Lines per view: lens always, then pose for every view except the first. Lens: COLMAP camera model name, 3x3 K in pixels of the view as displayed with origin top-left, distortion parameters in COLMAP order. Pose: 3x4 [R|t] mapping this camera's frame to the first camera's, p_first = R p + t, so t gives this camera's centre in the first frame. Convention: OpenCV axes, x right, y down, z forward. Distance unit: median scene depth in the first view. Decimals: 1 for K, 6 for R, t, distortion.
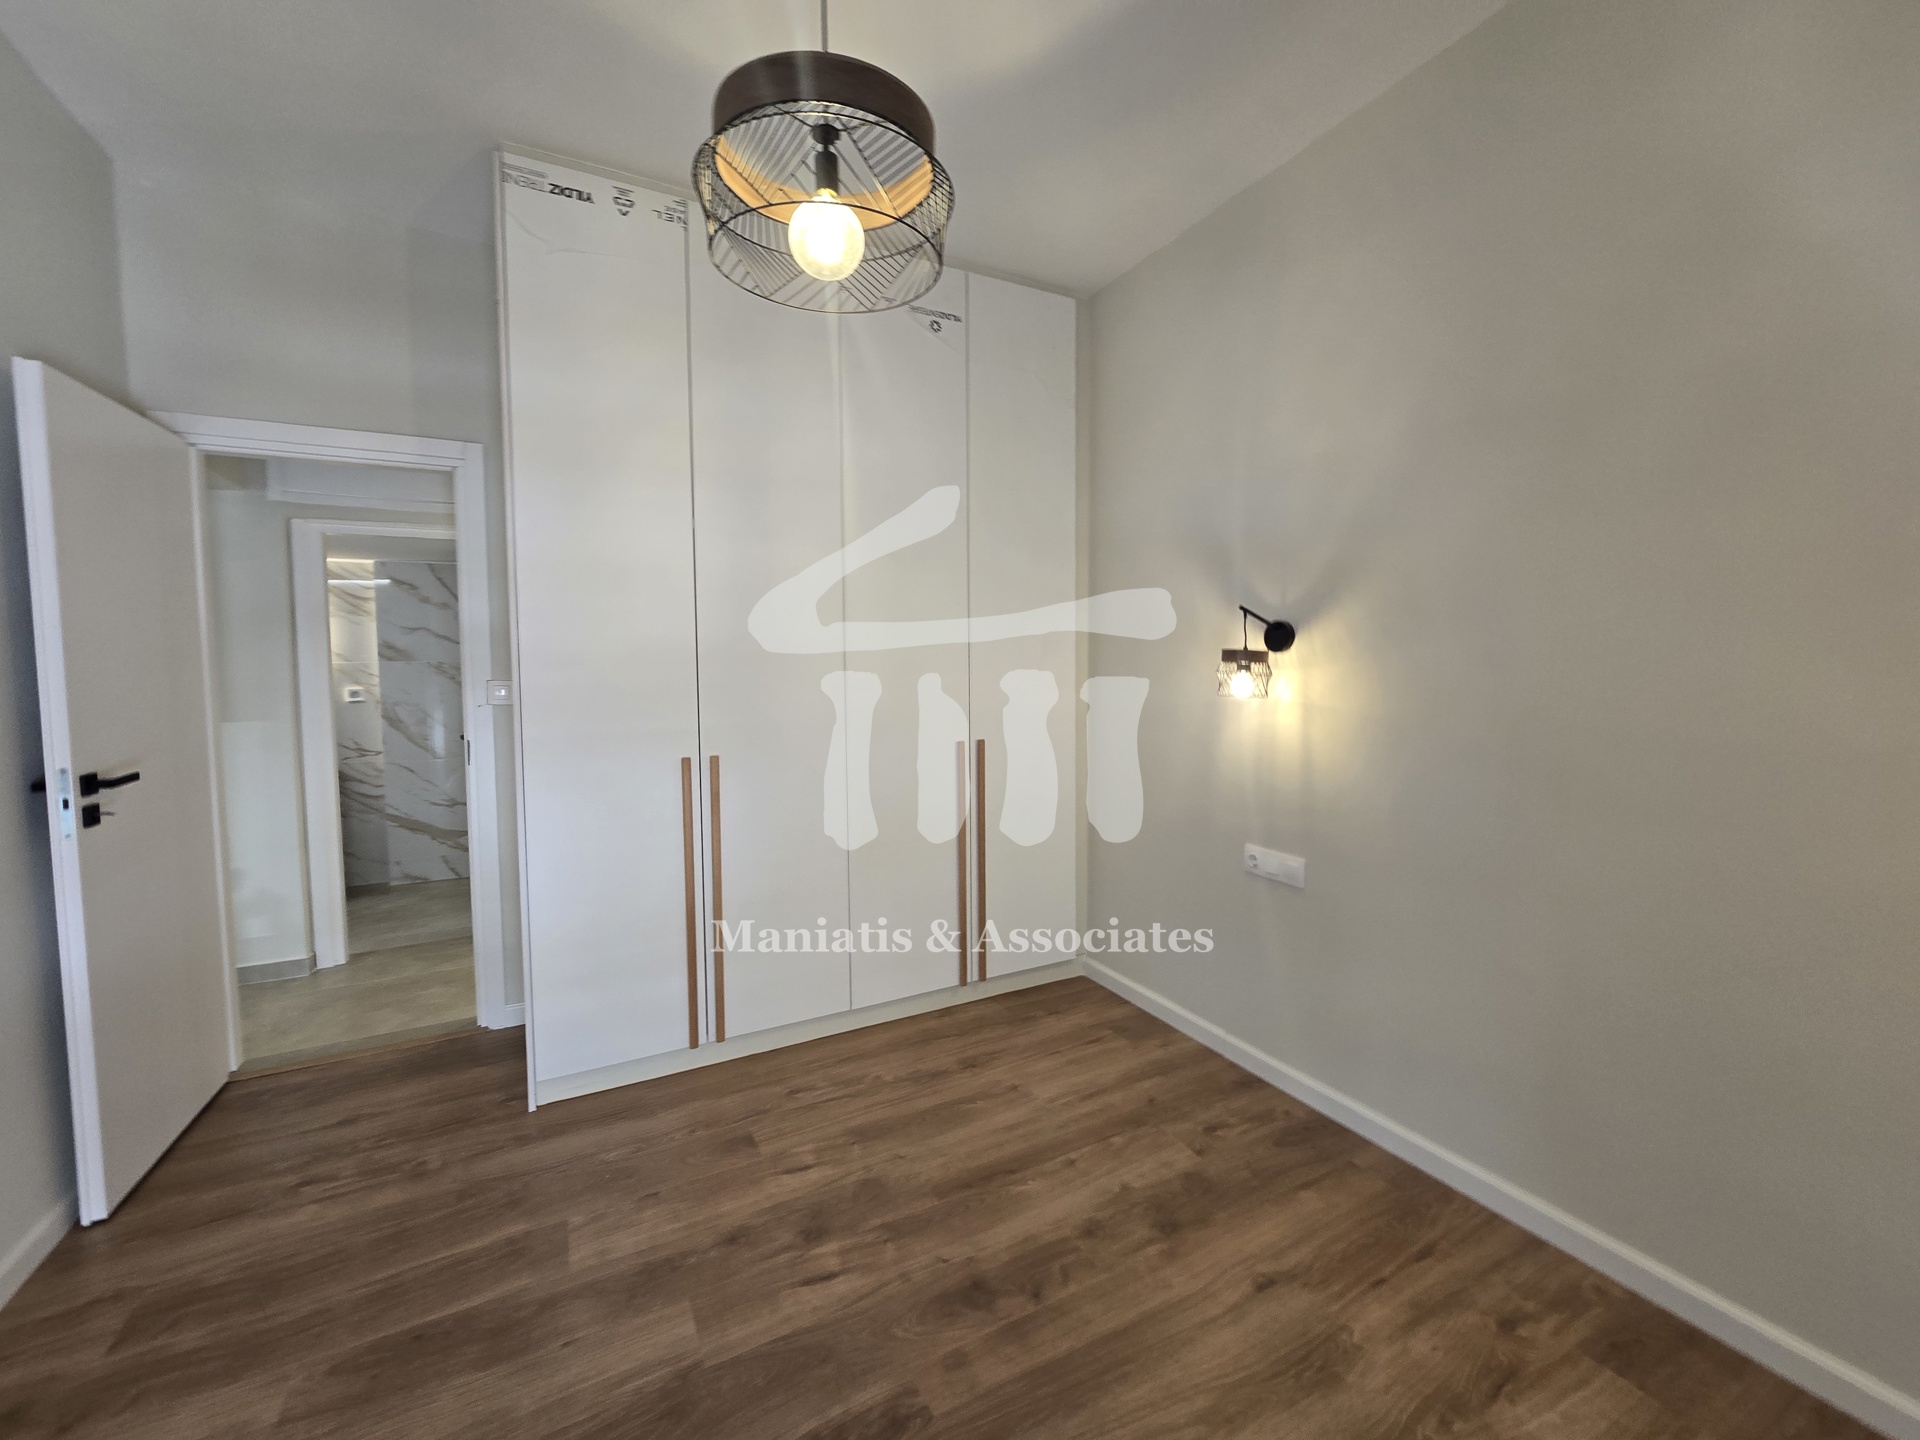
lens RADIAL K [[785.2, 0, 967.0], [0, 785.2, 712.0], [0, 0, 1]] dist [-0.009836, 0.002130]
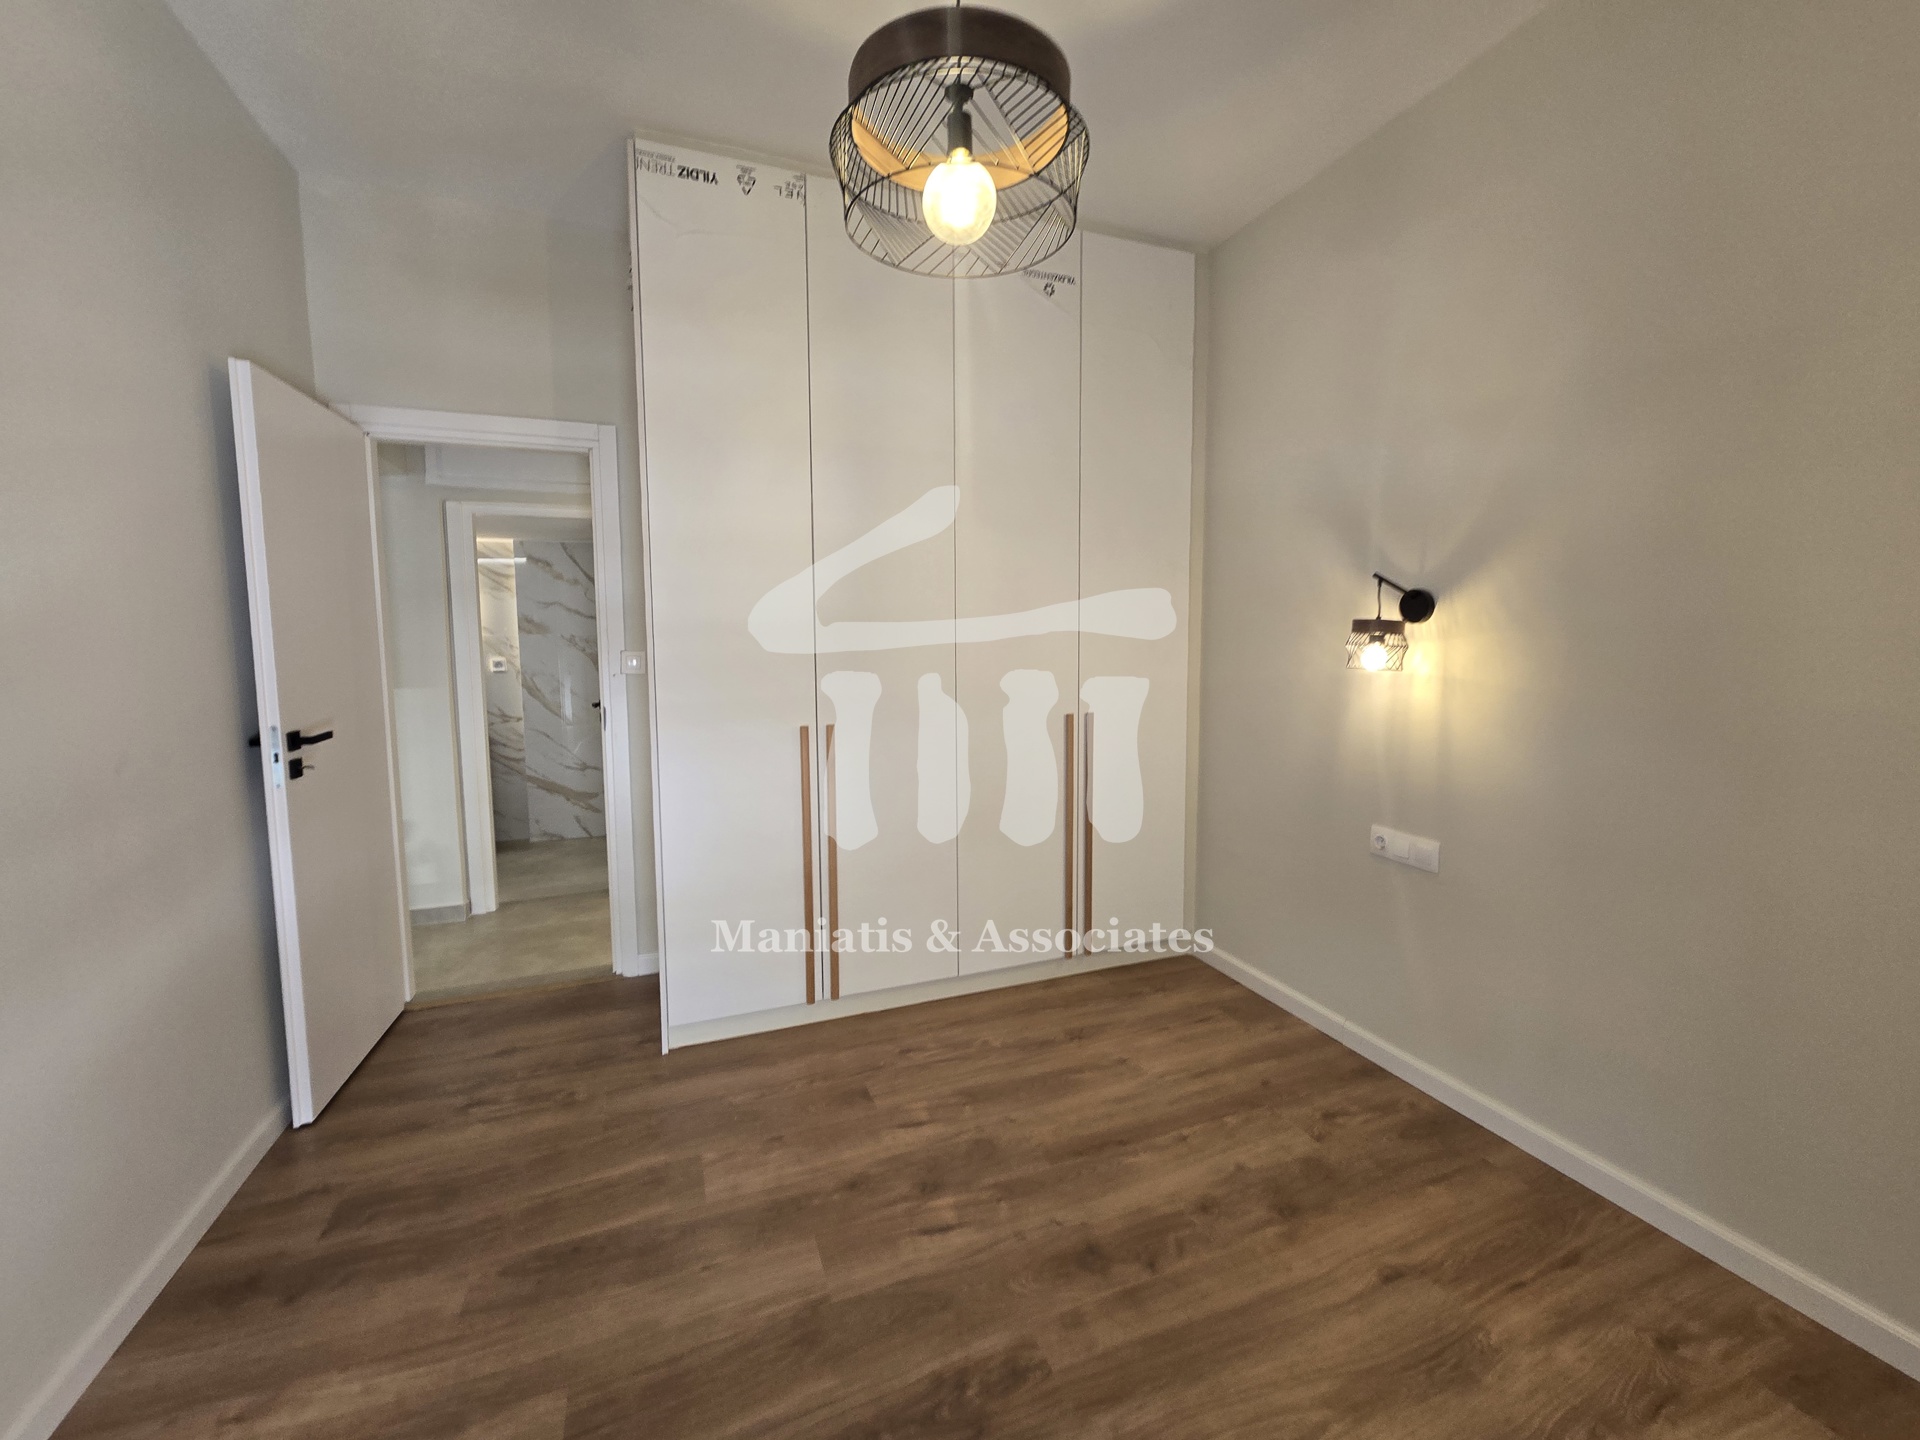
lens RADIAL K [[785.2, 0, 959.4], [0, 785.2, 713.7], [0, 0, 1]] dist [-0.009836, 0.002130]
pose [[0.992856, 0.012405, -0.118672, -0.039729], [-0.008596, 0.999433, 0.032556, 0.008079], [0.119008, -0.031304, 0.992400, -0.001482]]
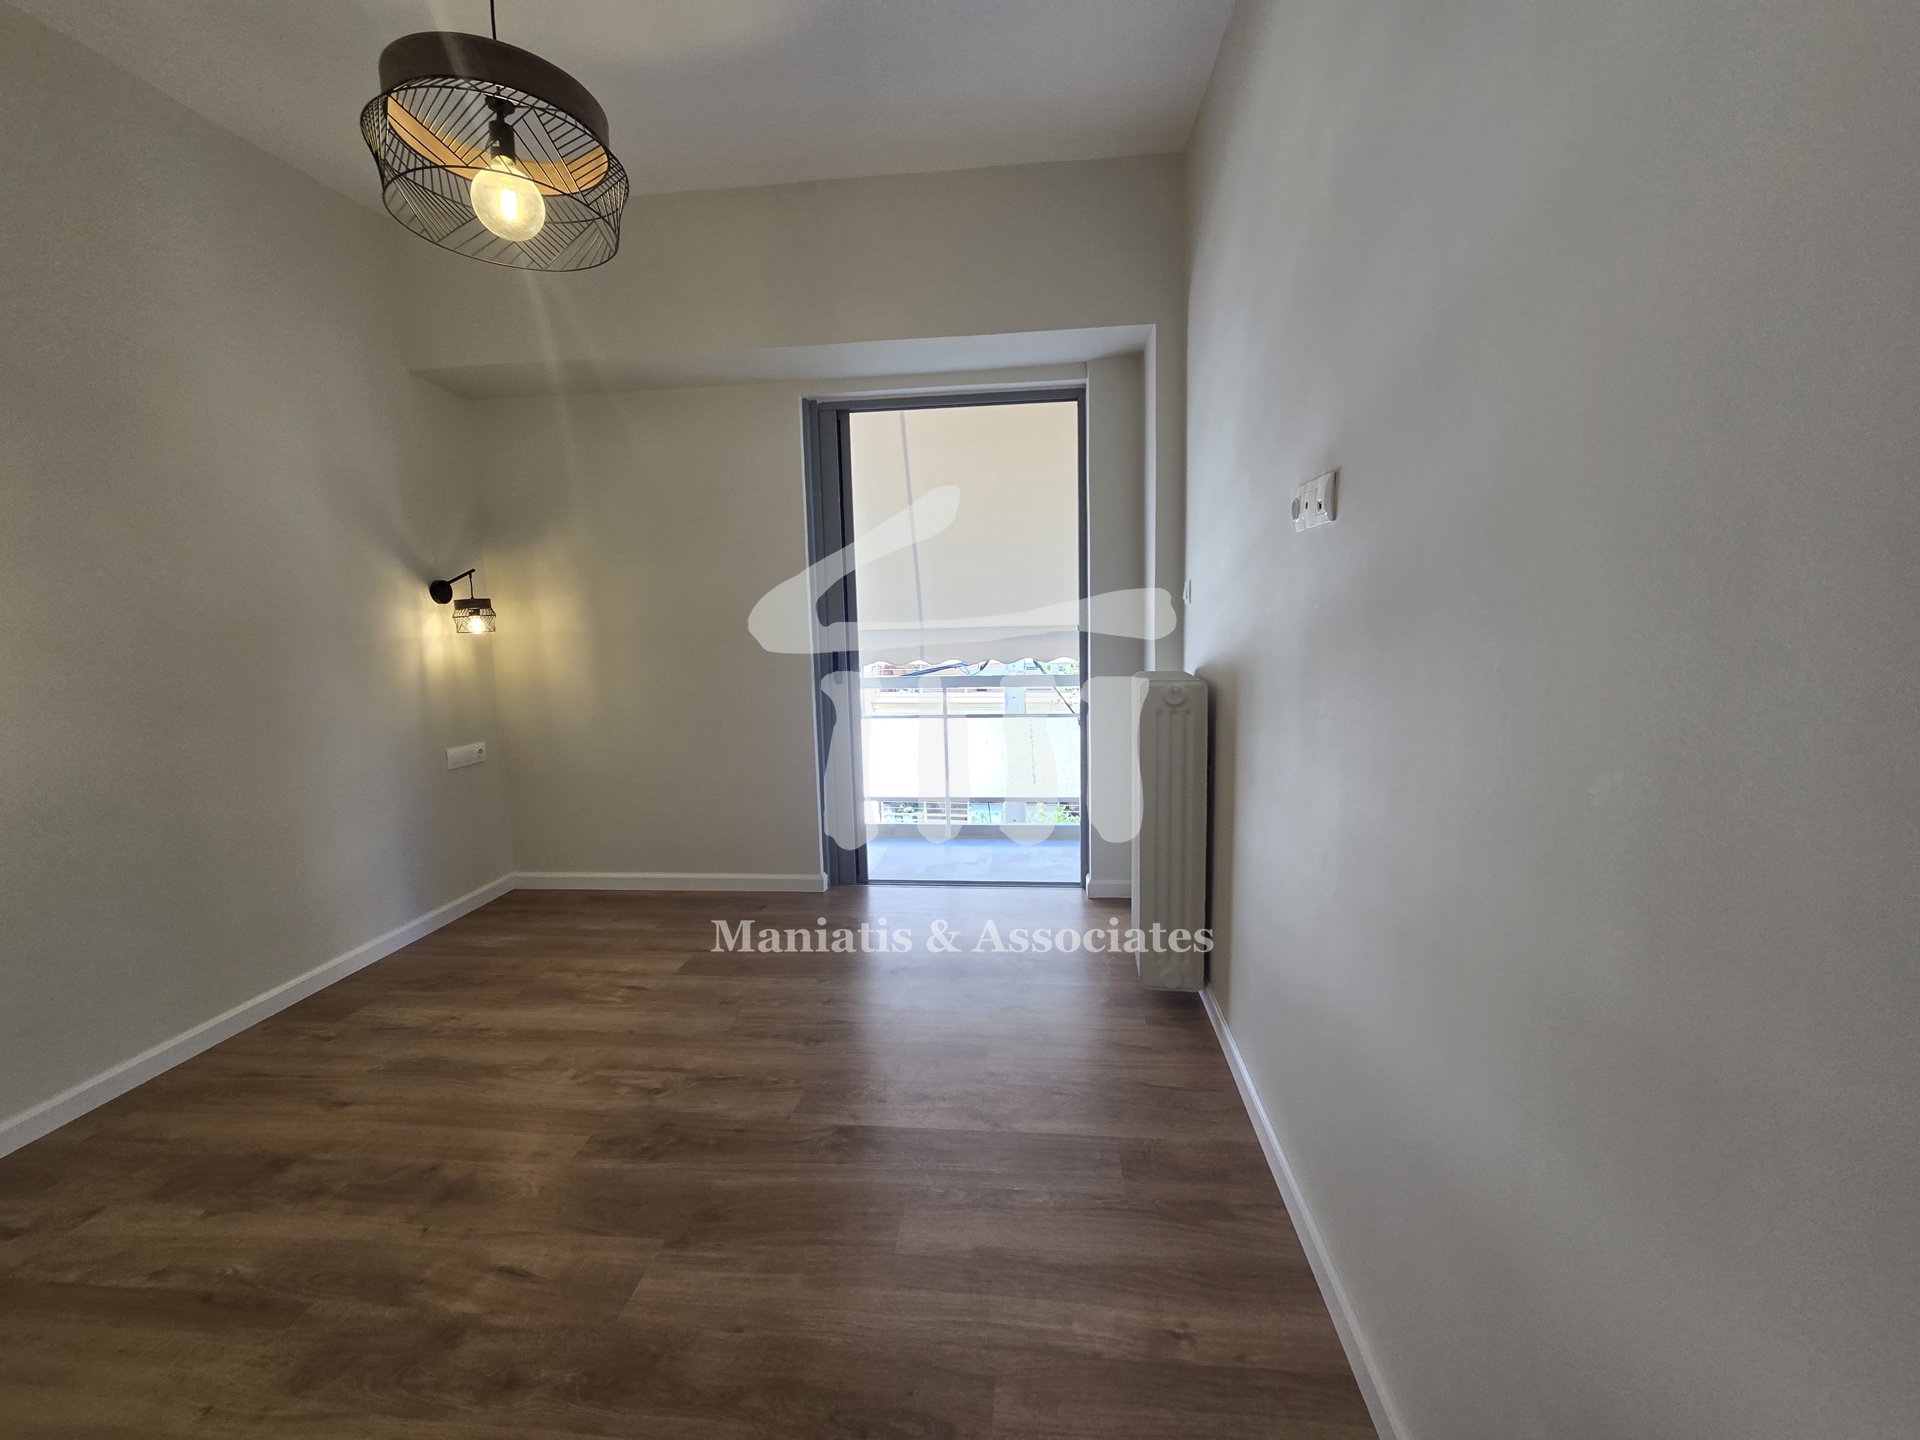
lens RADIAL K [[983.3, 0, 966.8], [0, 983.3, 738.2], [0, 0, 1]] dist [0.006390, 0.000813]
pose [[-0.822243, -0.042705, 0.567532, -1.116732], [0.070078, 0.981996, 0.175422, -0.040366], [-0.564806, 0.184011, -0.804447, 1.358722]]
